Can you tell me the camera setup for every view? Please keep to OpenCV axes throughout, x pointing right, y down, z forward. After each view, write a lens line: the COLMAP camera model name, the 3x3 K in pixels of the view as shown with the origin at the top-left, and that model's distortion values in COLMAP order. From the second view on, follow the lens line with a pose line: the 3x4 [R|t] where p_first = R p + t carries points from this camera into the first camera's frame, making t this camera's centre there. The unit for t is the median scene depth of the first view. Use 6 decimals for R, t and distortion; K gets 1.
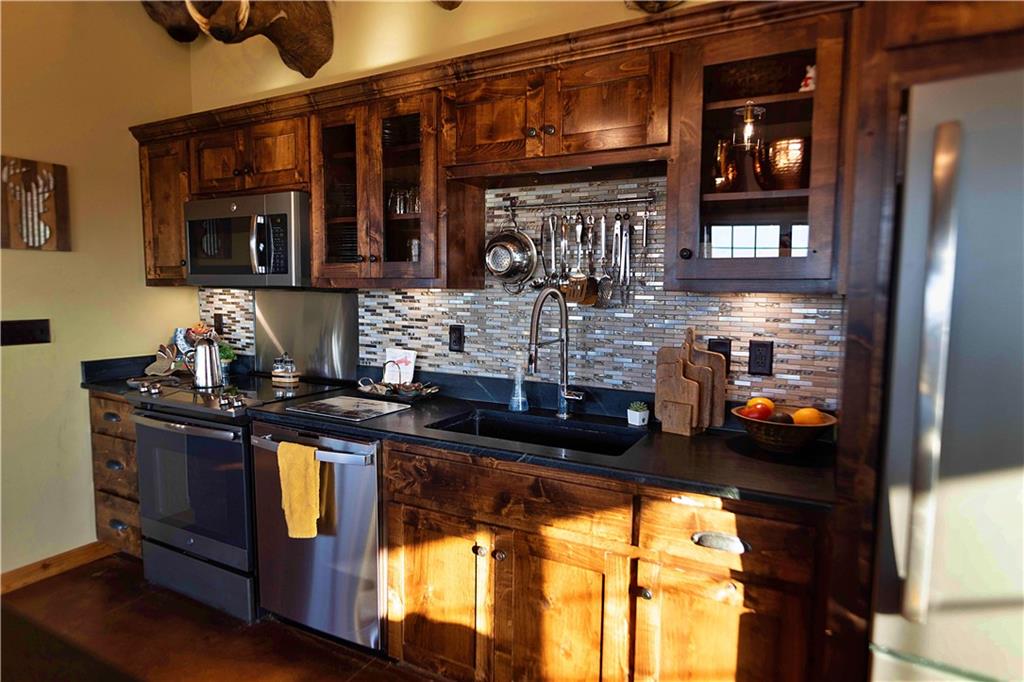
lens RADIAL K [[586.9, 0, 511.3], [0, 586.9, 342.0], [0, 0, 1]] dist [0.005185, 0.000632]
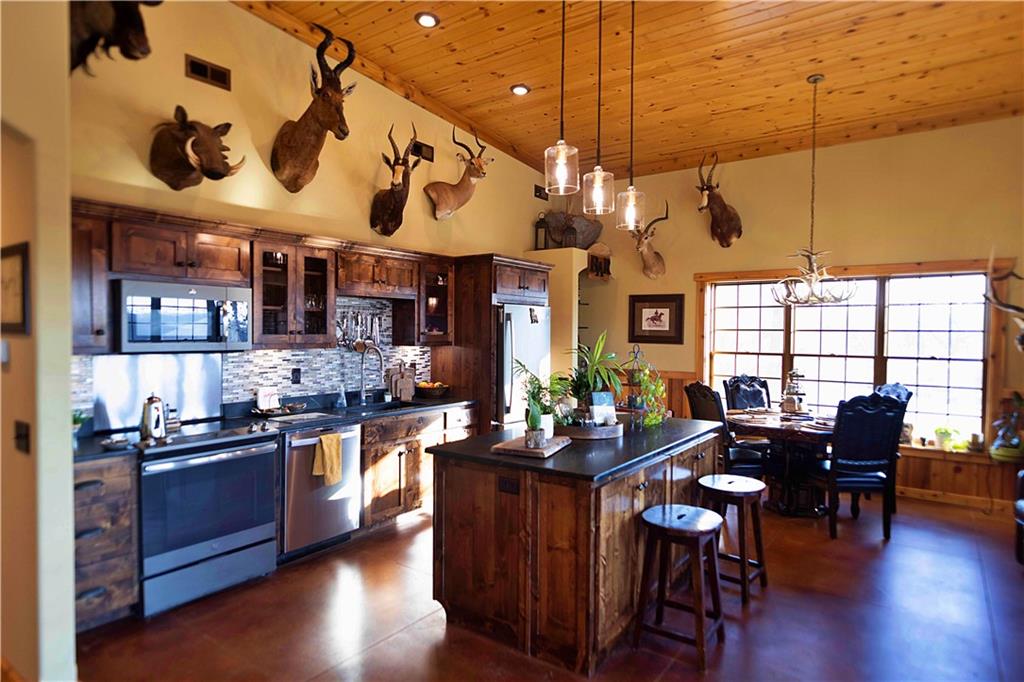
lens RADIAL K [[586.9, 0, 512.1], [0, 586.9, 344.6], [0, 0, 1]] dist [0.005185, 0.000632]
pose [[0.125842, -0.032877, 0.991505, -1.888666], [0.082668, 0.996322, 0.022544, -0.092782], [-0.988600, 0.079129, 0.128097, 0.150174]]
